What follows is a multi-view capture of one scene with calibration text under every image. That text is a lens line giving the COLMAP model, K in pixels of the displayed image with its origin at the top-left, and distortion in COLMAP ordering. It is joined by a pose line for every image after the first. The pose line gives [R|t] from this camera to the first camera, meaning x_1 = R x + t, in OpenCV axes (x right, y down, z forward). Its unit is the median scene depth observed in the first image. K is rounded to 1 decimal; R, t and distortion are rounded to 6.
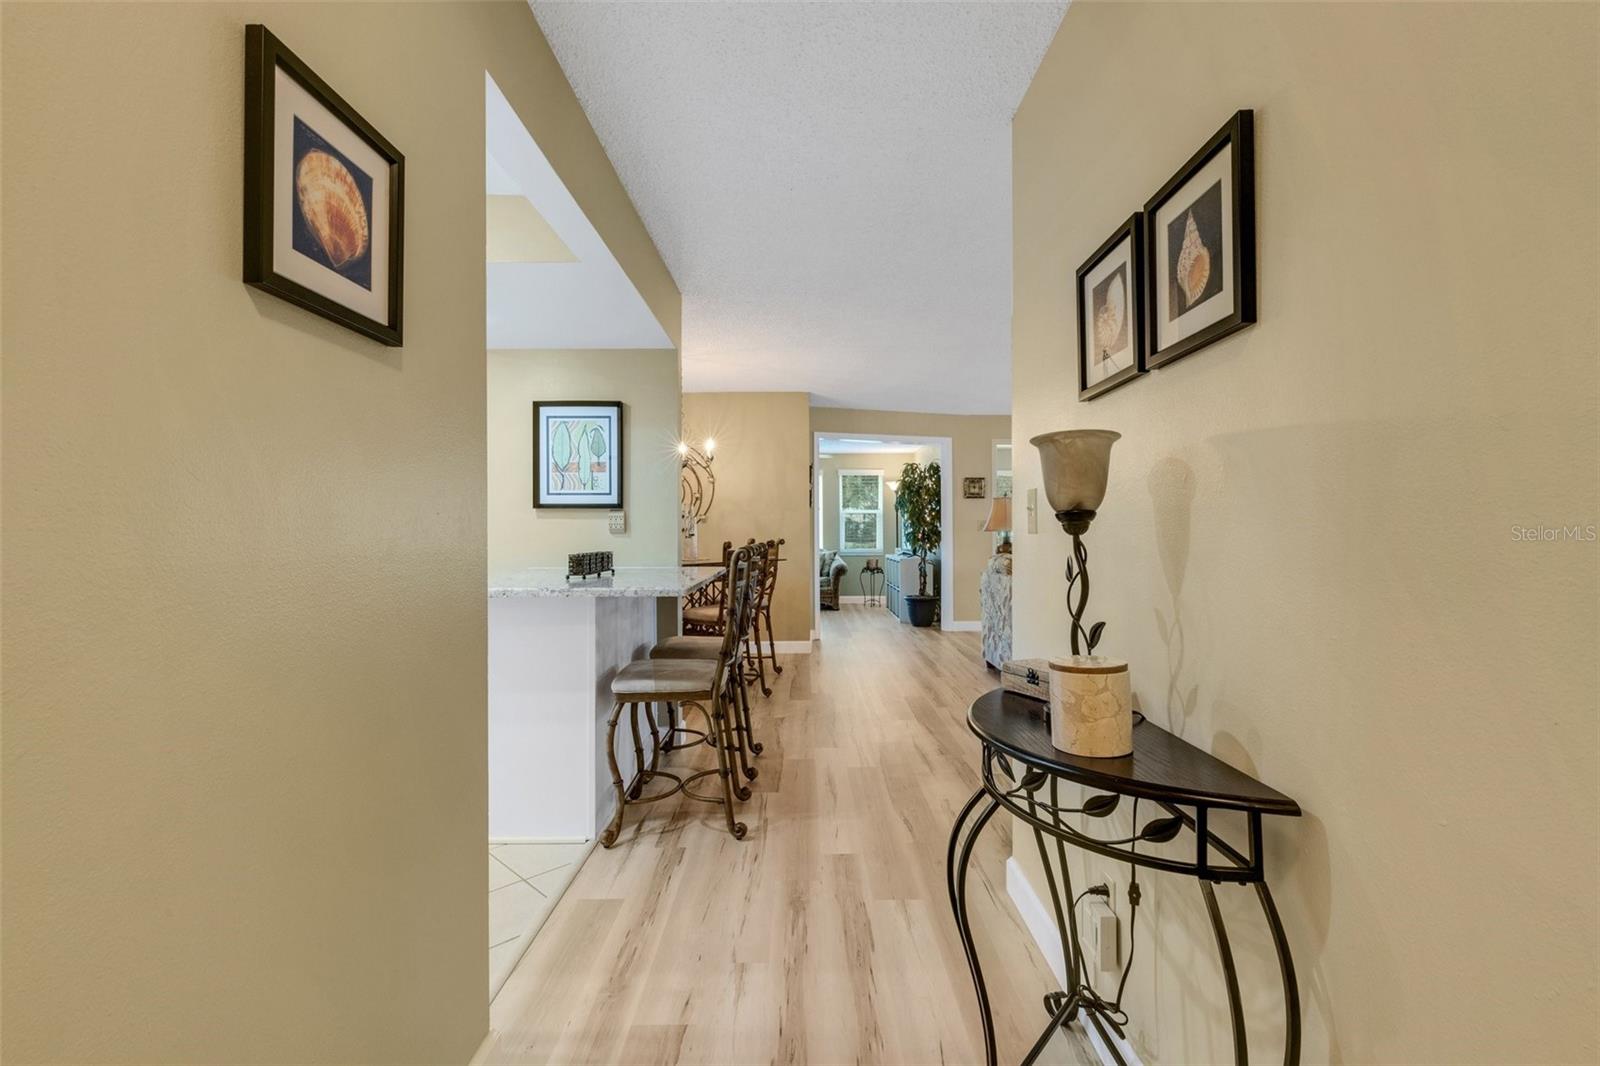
lens RADIAL K [[726.6, 0, 799.9], [0, 726.6, 531.1], [0, 0, 1]] dist [0.002337, -0.000623]
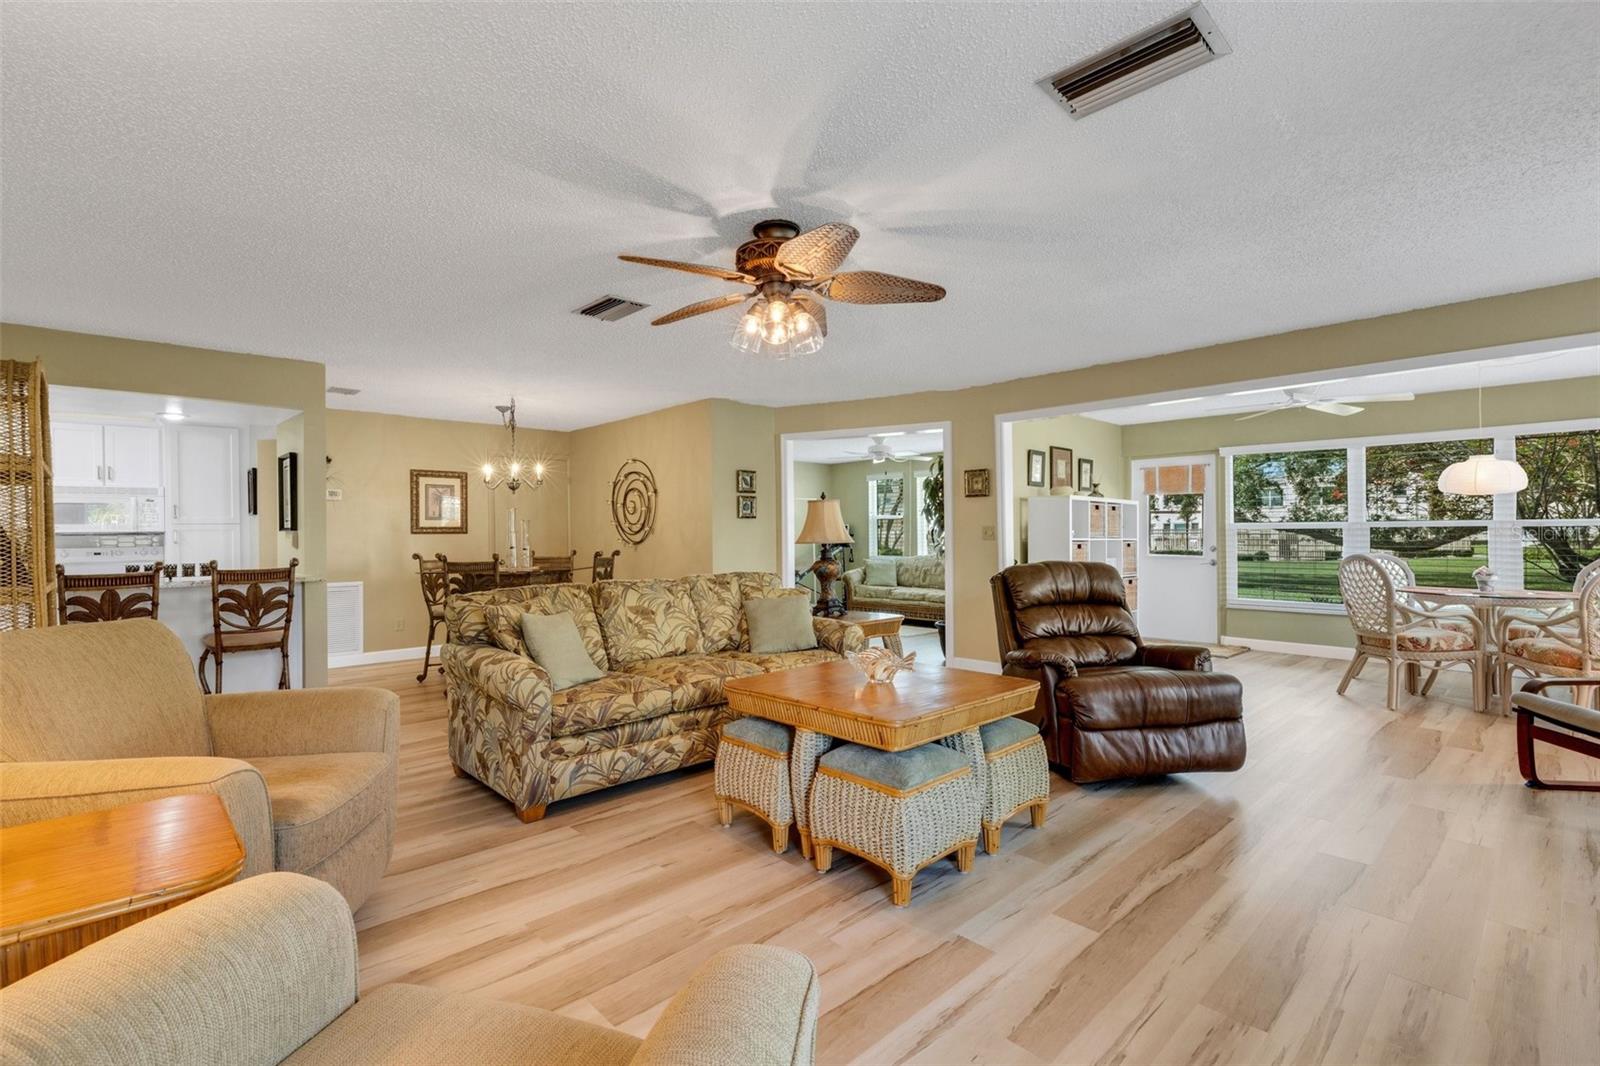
lens RADIAL K [[733.1, 0, 805.1], [0, 733.1, 532.5], [0, 0, 1]] dist [0.012746, -0.000750]
pose [[0.694398, -0.009997, -0.719522, 1.401618], [0.008440, 0.999948, -0.005748, -0.010423], [0.719542, -0.002081, 0.694446, 0.726990]]
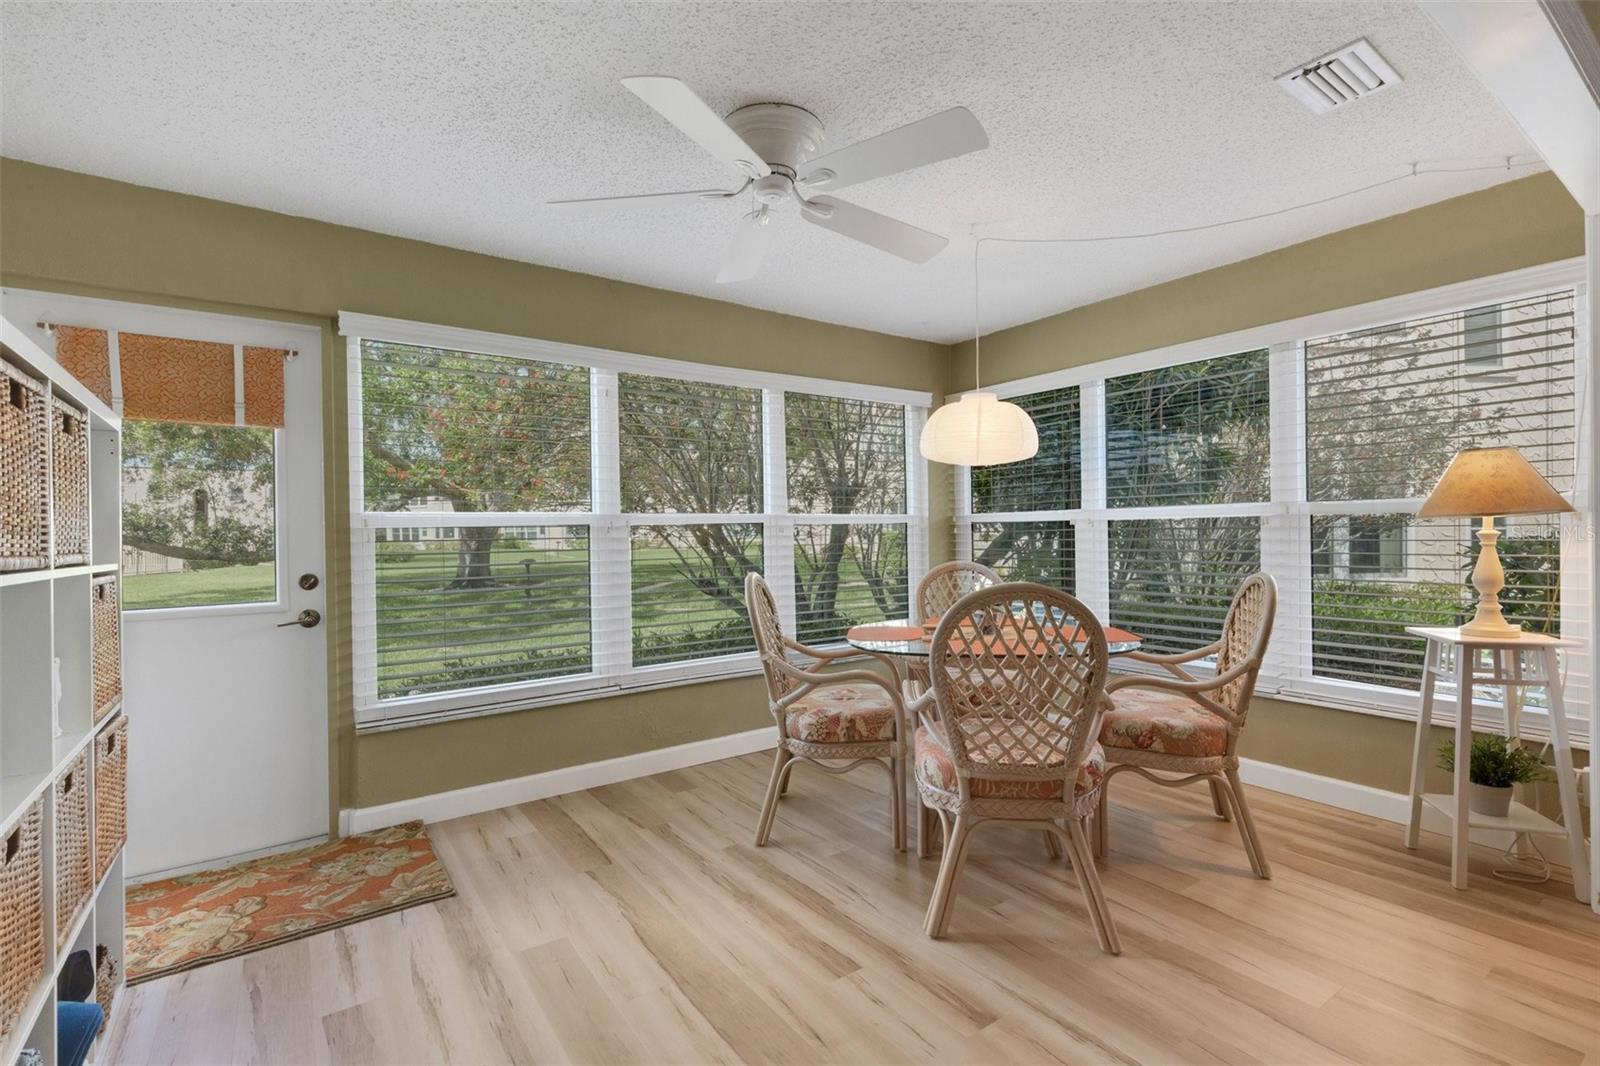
lens RADIAL K [[733.1, 0, 805.1], [0, 733.1, 532.5], [0, 0, 1]] dist [0.012746, -0.000750]
pose [[0.809392, -0.020360, 0.586916, 0.693989], [0.015578, 0.999792, 0.013199, -0.020397], [-0.587062, -0.001540, 0.809540, 2.024313]]
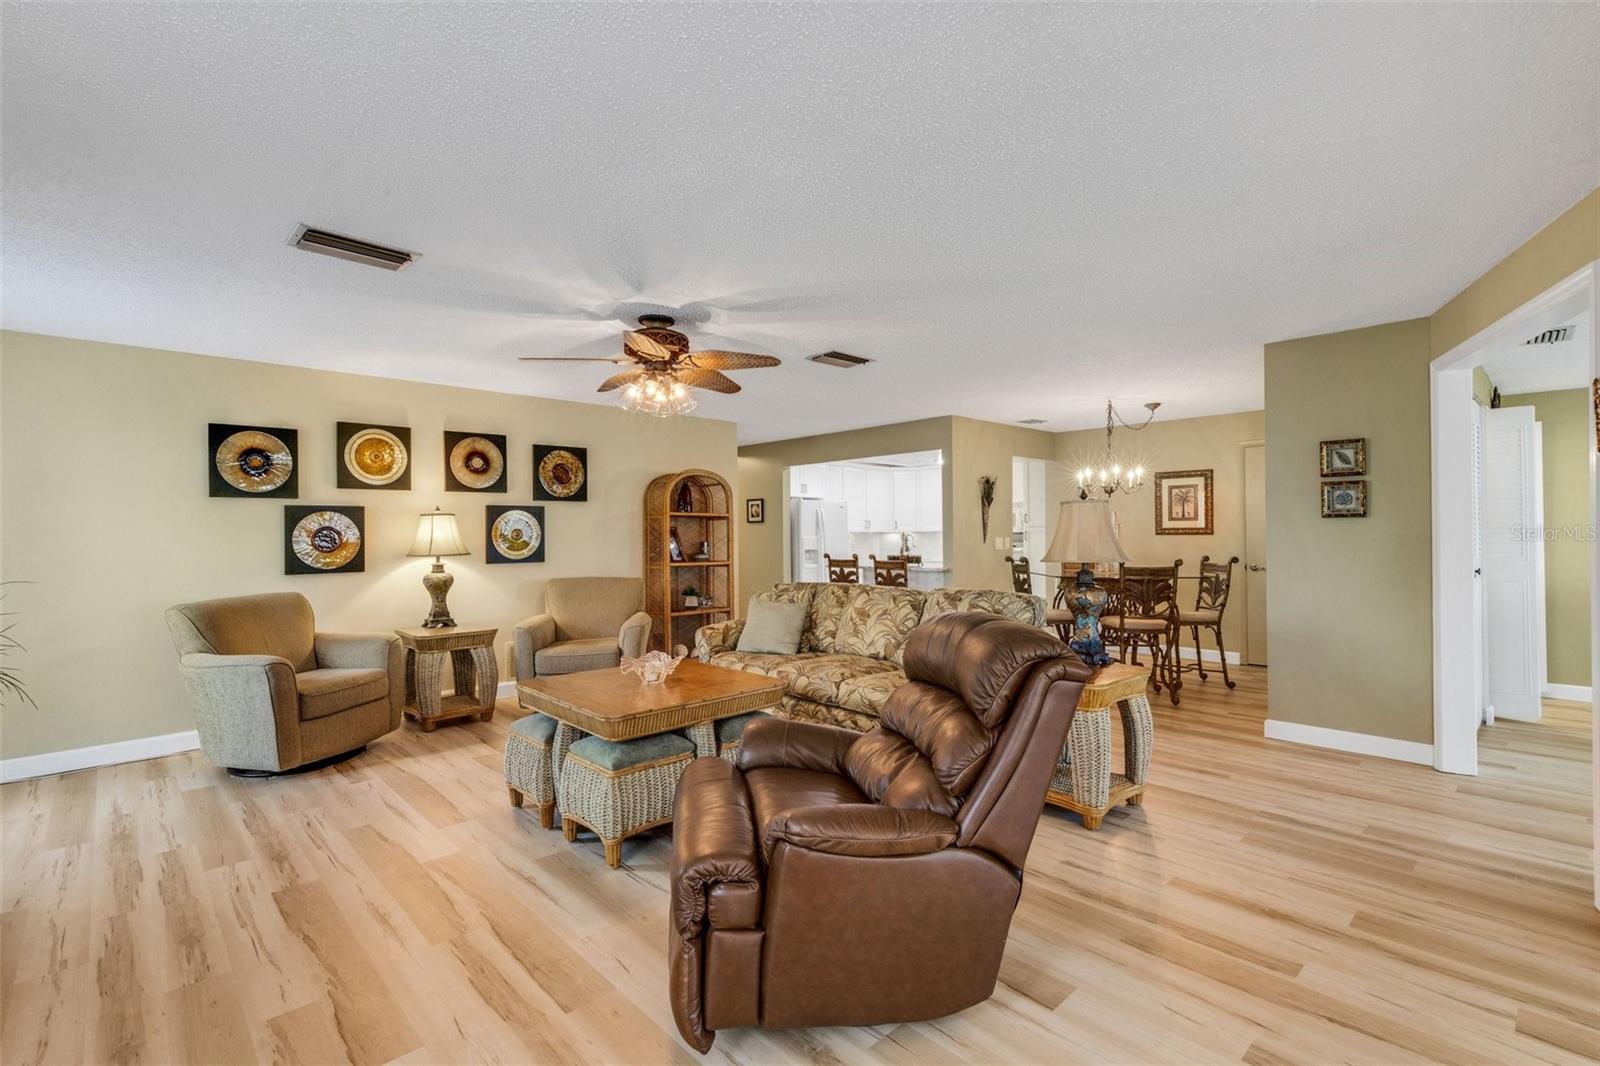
lens RADIAL K [[726.3, 0, 795.4], [0, 726.3, 532.8], [0, 0, 1]] dist [0.005155, 0.000080]
pose [[-0.725586, 0.004532, -0.688116, 1.380705], [0.008449, 0.999962, -0.002324, -0.035804], [0.688079, -0.007500, -0.725597, 2.081161]]
